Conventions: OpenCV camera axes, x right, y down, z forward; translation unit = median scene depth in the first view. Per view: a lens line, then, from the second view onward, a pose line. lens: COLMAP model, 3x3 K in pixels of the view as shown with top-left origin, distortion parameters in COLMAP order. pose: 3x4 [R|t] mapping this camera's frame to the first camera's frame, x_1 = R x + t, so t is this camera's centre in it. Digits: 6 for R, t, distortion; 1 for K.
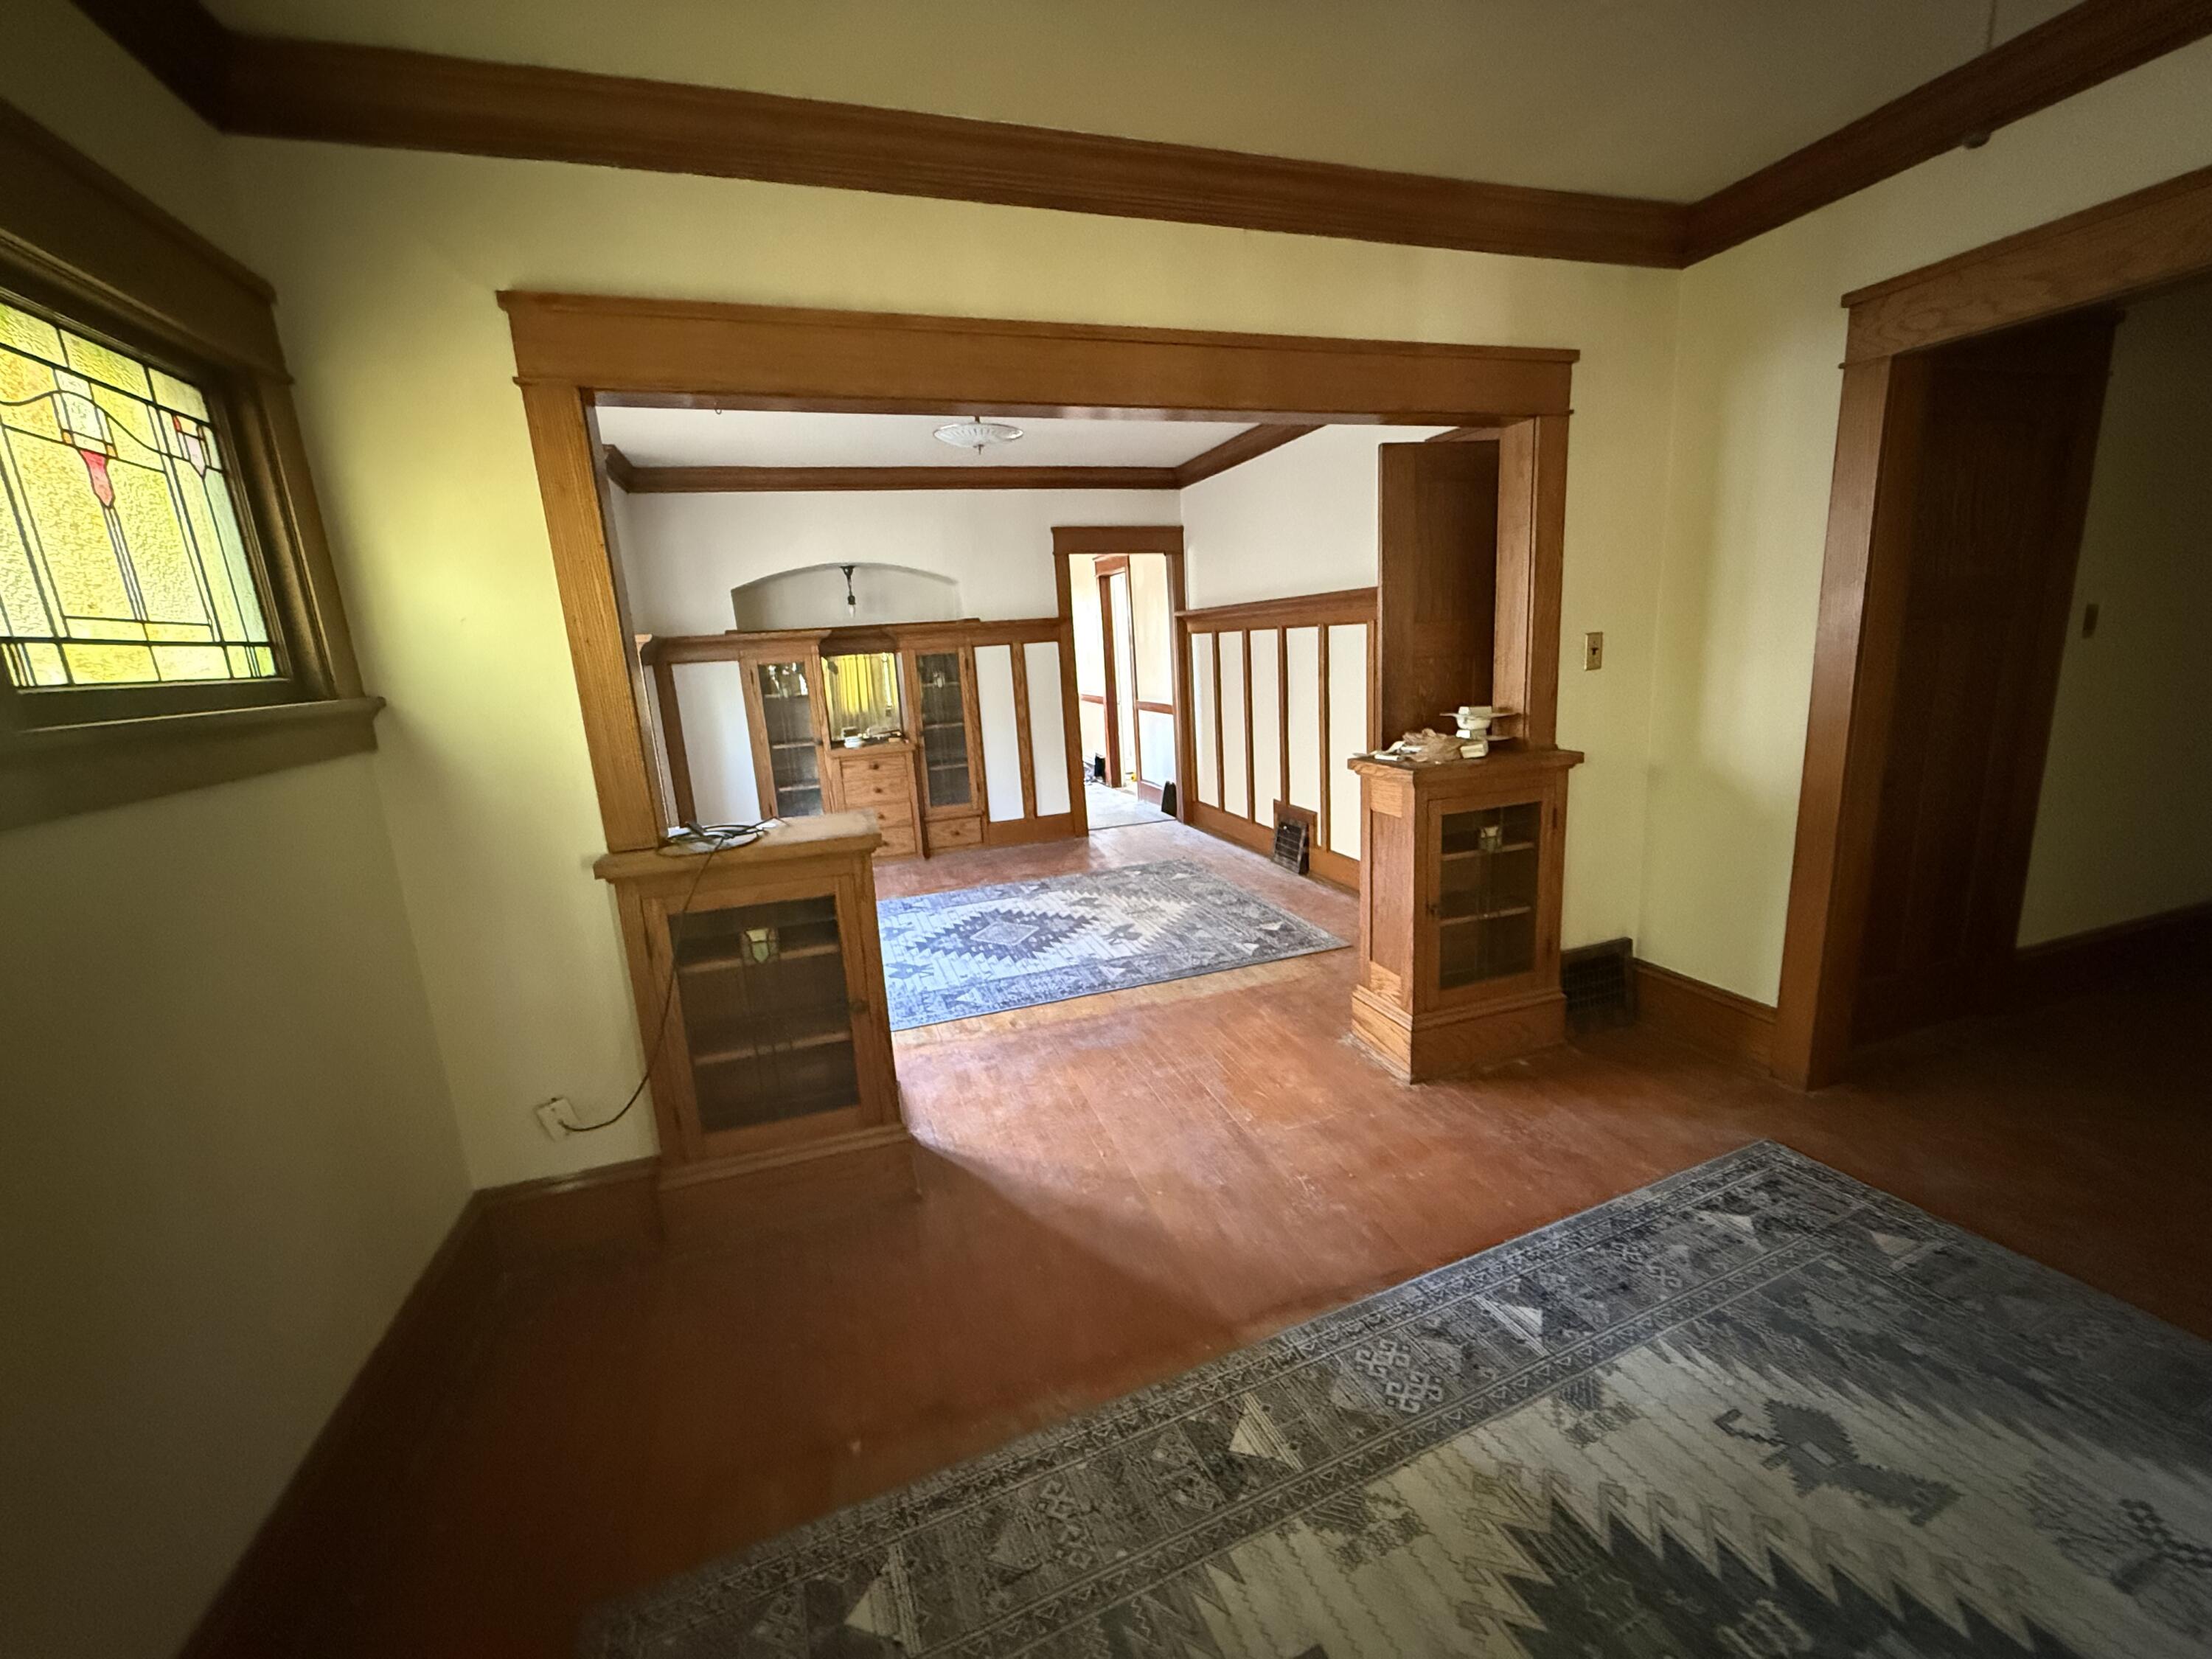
lens RADIAL K [[879.1, 0, 1099.9], [0, 879.1, 828.3], [0, 0, 1]] dist [-0.000372, 0.000246]
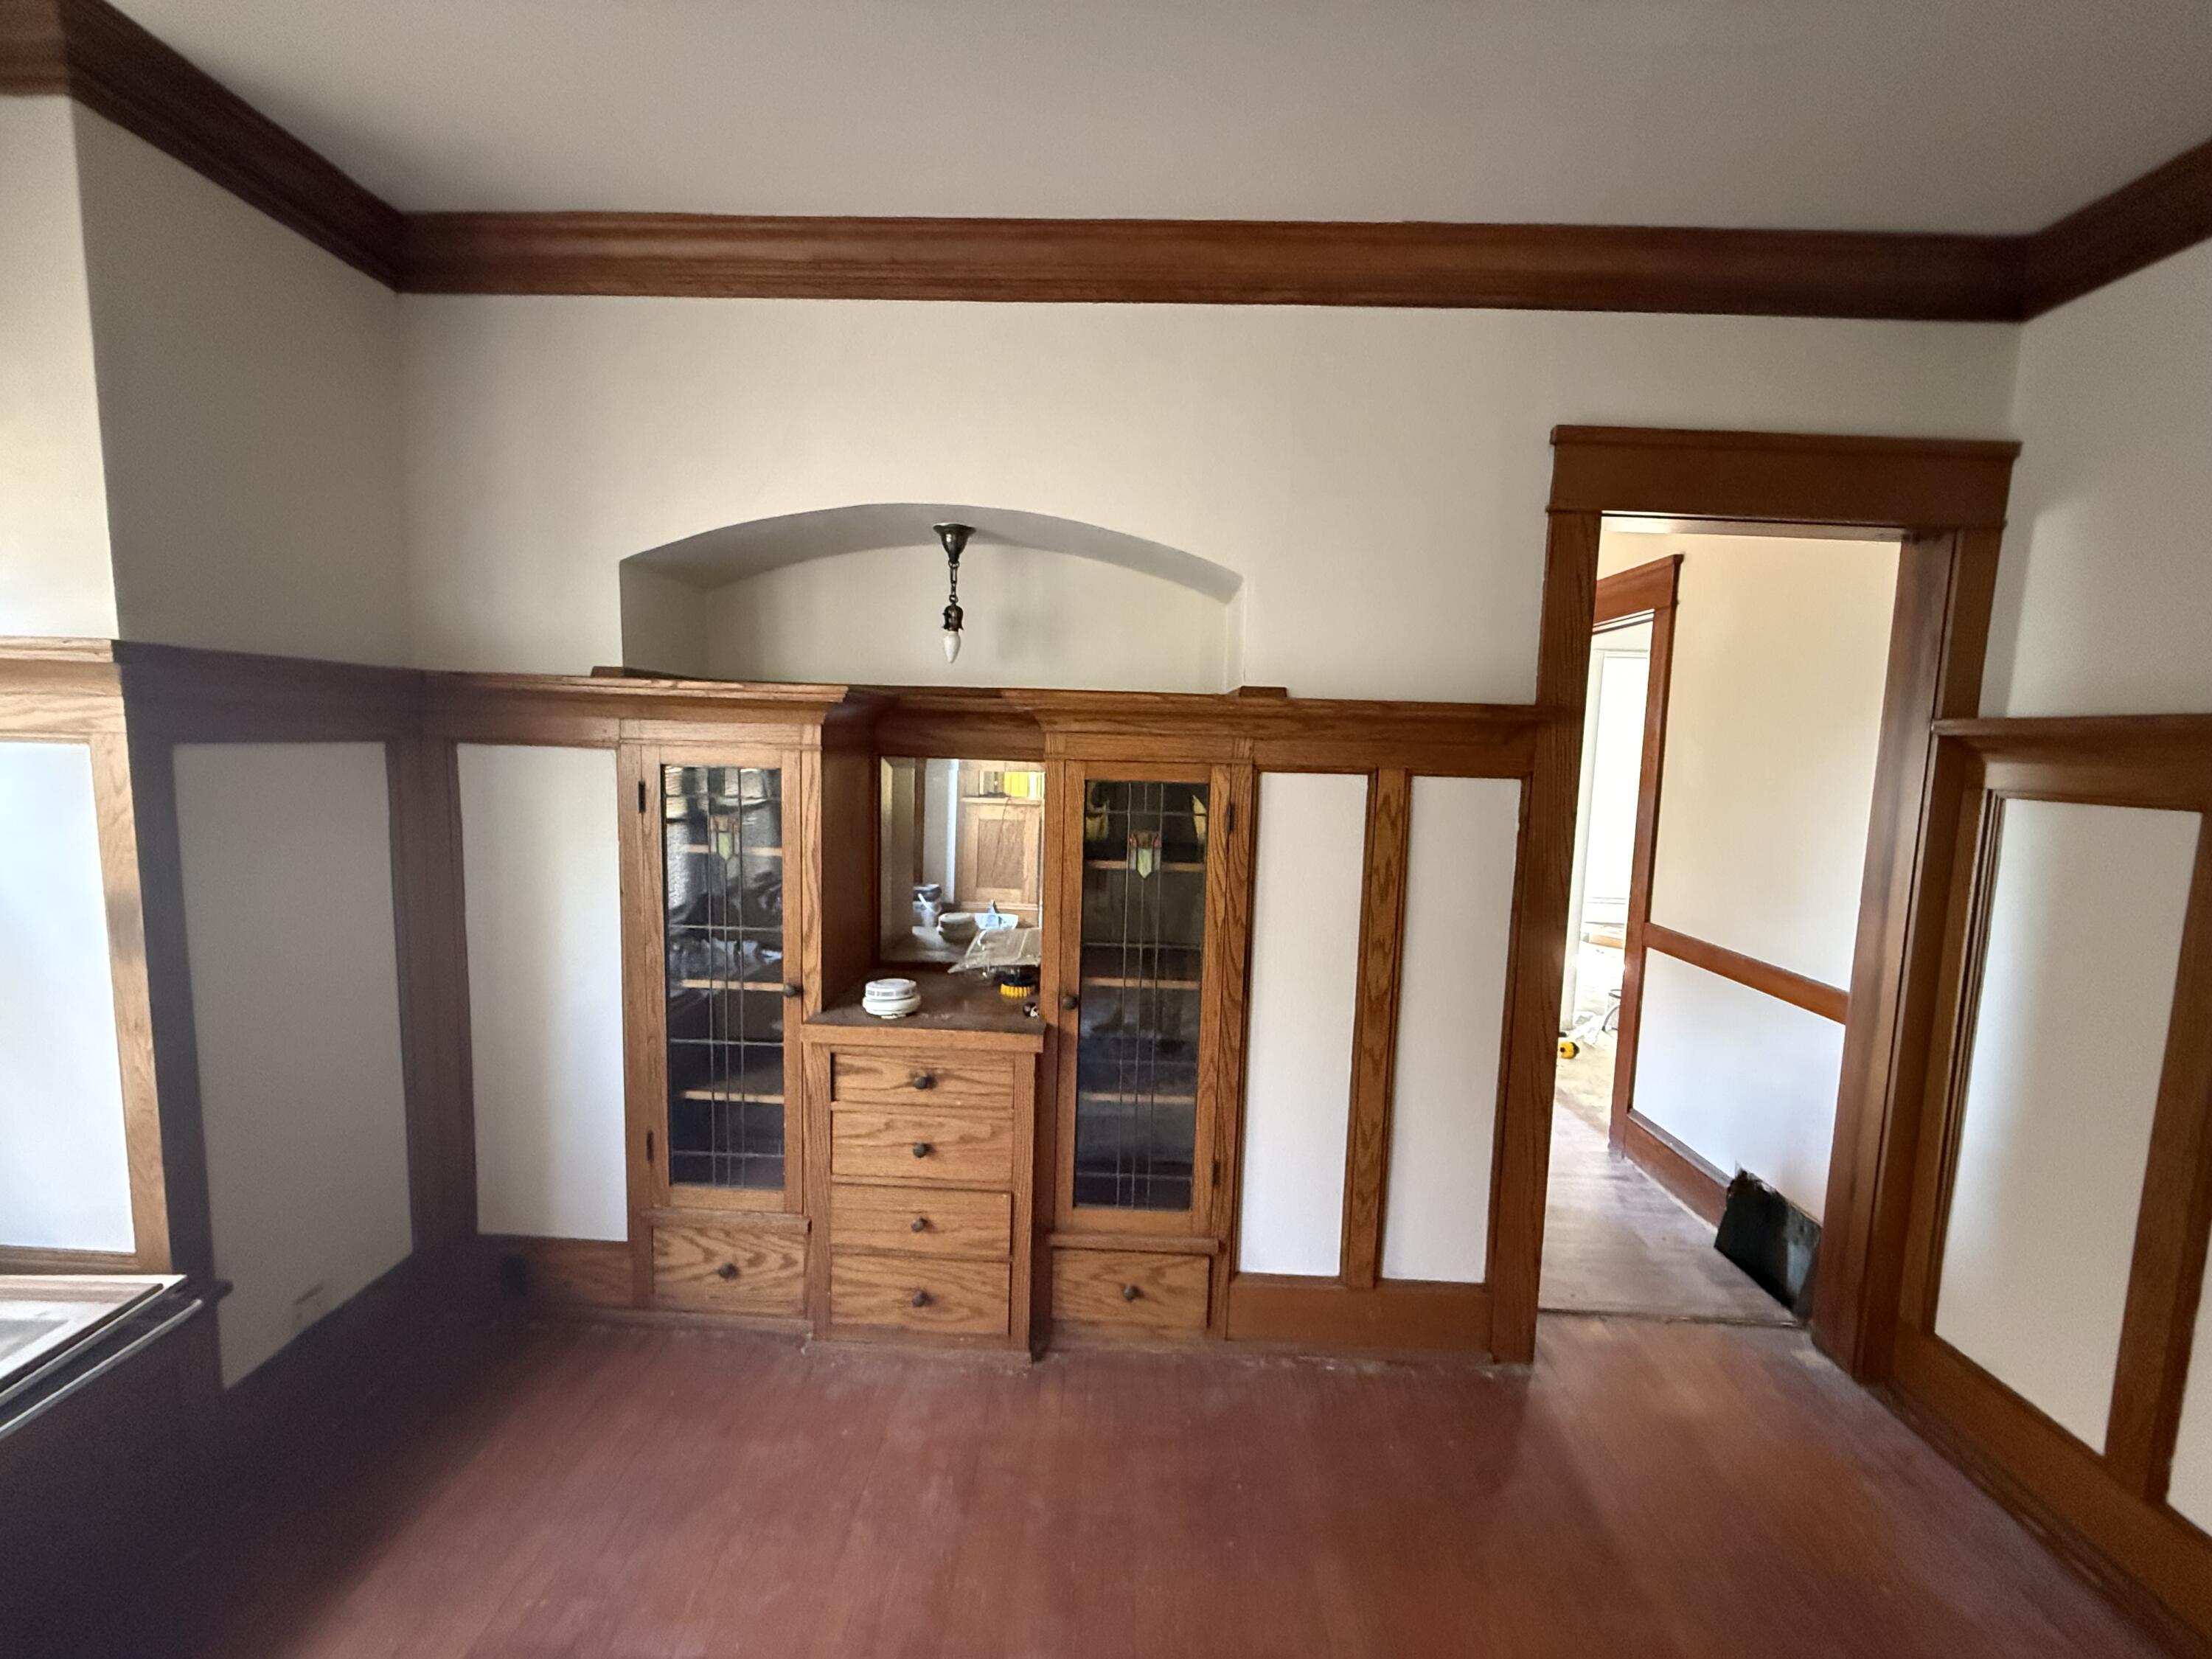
lens RADIAL K [[879.1, 0, 1112.6], [0, 879.1, 822.1], [0, 0, 1]] dist [-0.000372, 0.000246]
pose [[0.939232, 0.119953, -0.321644, -0.084323], [-0.156061, 0.983744, -0.088839, -0.146726], [0.305758, 0.133637, 0.942684, 0.660036]]
